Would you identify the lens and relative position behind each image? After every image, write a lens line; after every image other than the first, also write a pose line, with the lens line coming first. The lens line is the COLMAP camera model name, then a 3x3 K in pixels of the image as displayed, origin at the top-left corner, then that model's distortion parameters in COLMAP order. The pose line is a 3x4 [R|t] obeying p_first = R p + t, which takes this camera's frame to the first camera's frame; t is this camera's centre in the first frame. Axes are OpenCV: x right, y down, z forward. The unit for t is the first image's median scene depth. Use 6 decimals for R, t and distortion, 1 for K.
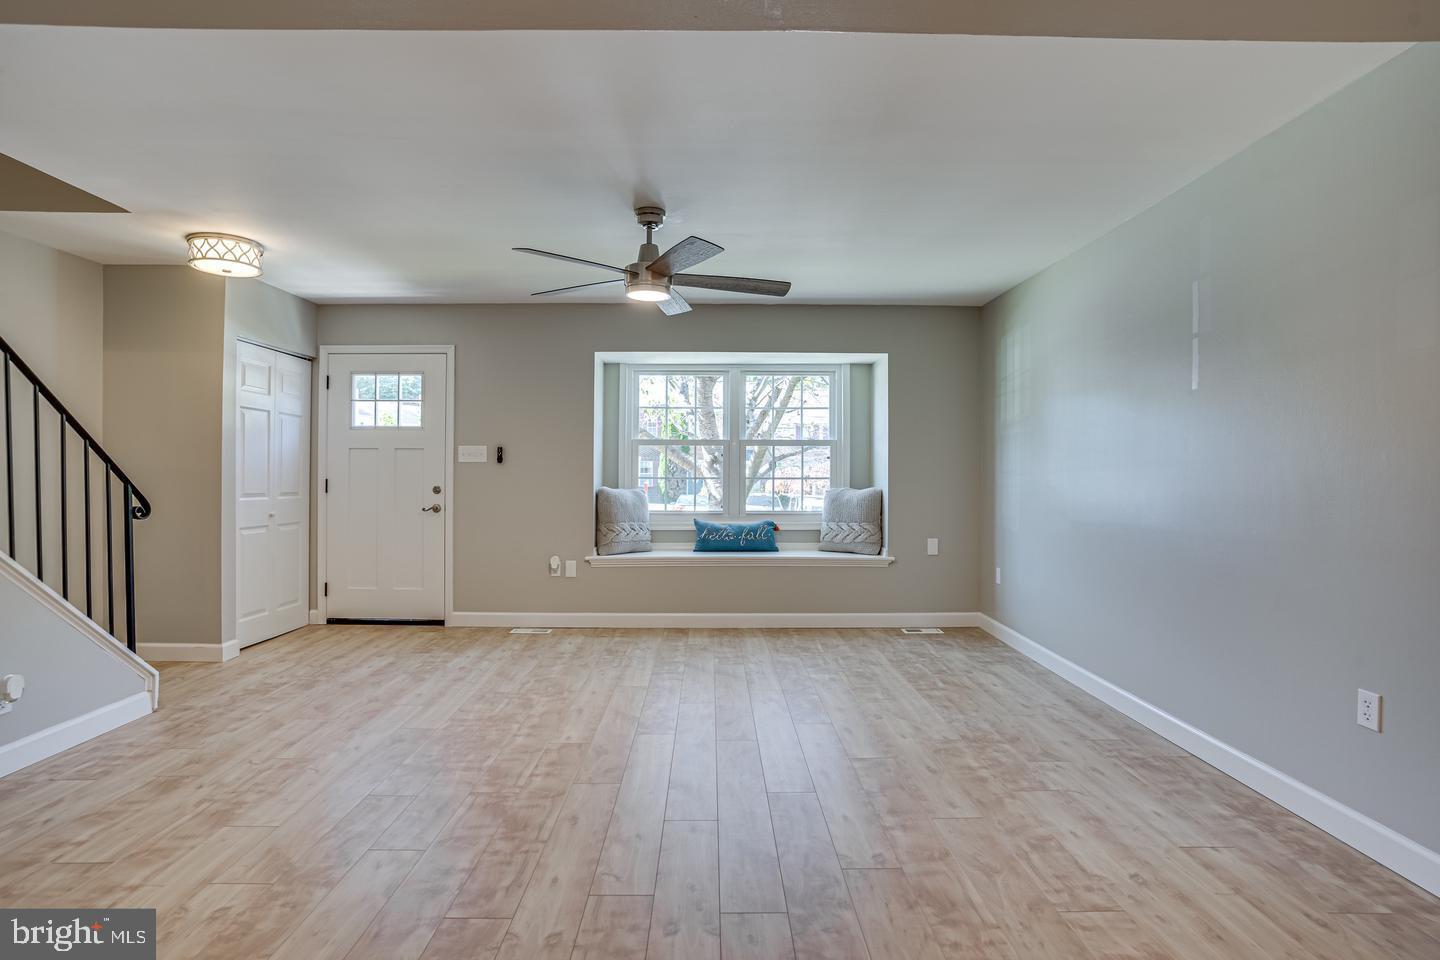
lens RADIAL K [[706.3, 0, 713.9], [0, 706.3, 482.8], [0, 0, 1]] dist [-0.071017, 0.037978]
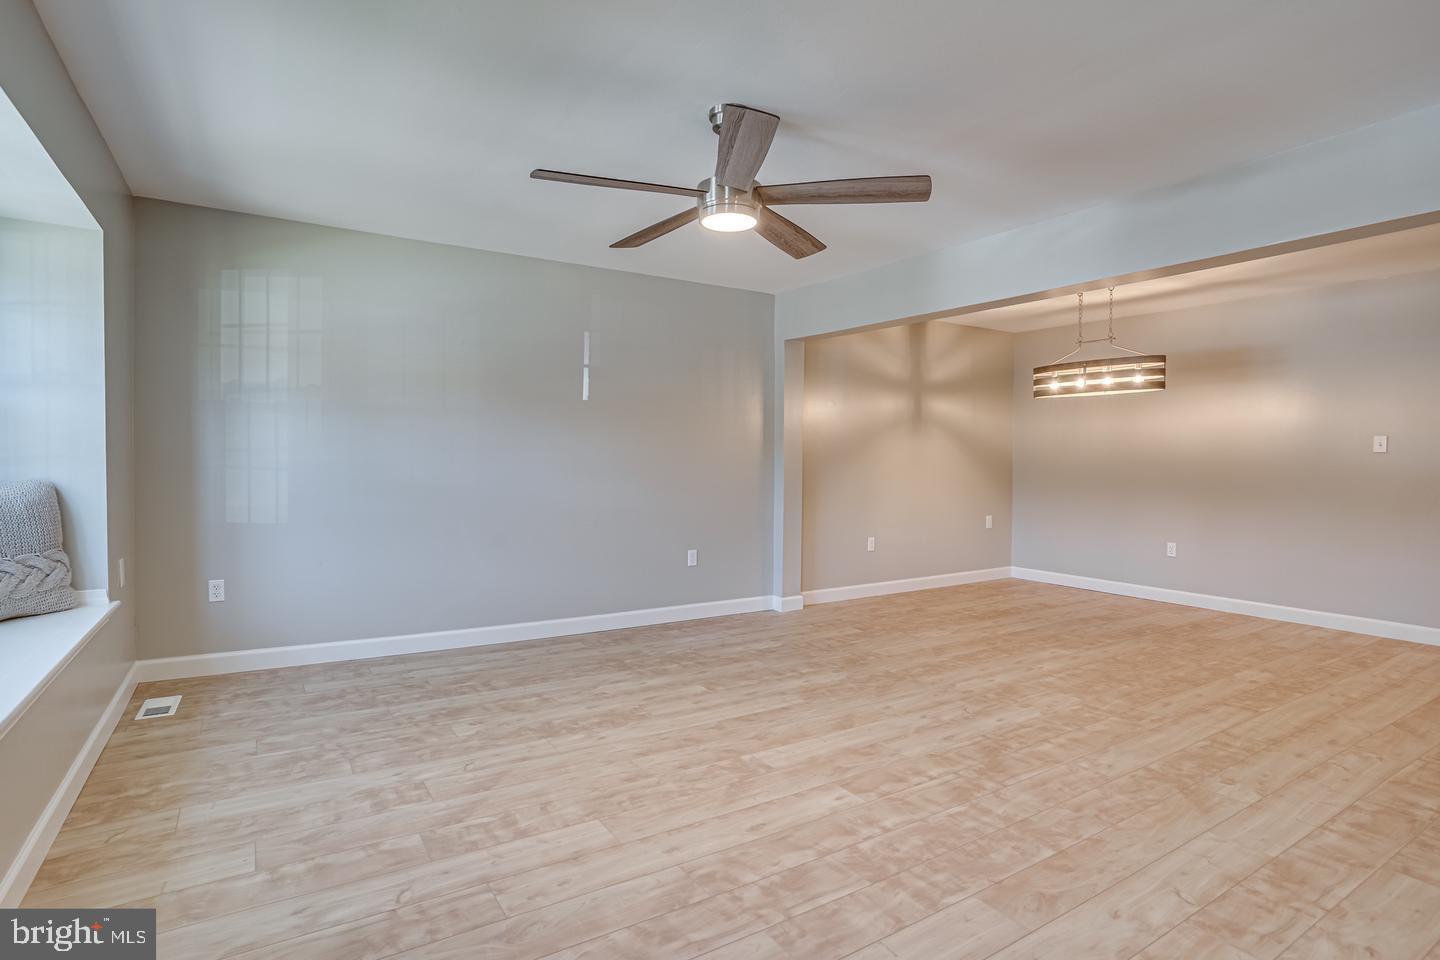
lens RADIAL K [[750.1, 0, 690.6], [0, 750.1, 478.4], [0, 0, 1]] dist [-0.055755, 0.030238]
pose [[-0.516294, -0.033074, 0.855773, -0.663351], [-0.002842, 0.999315, 0.036907, -0.018436], [-0.856407, 0.016622, -0.516034, 1.265525]]
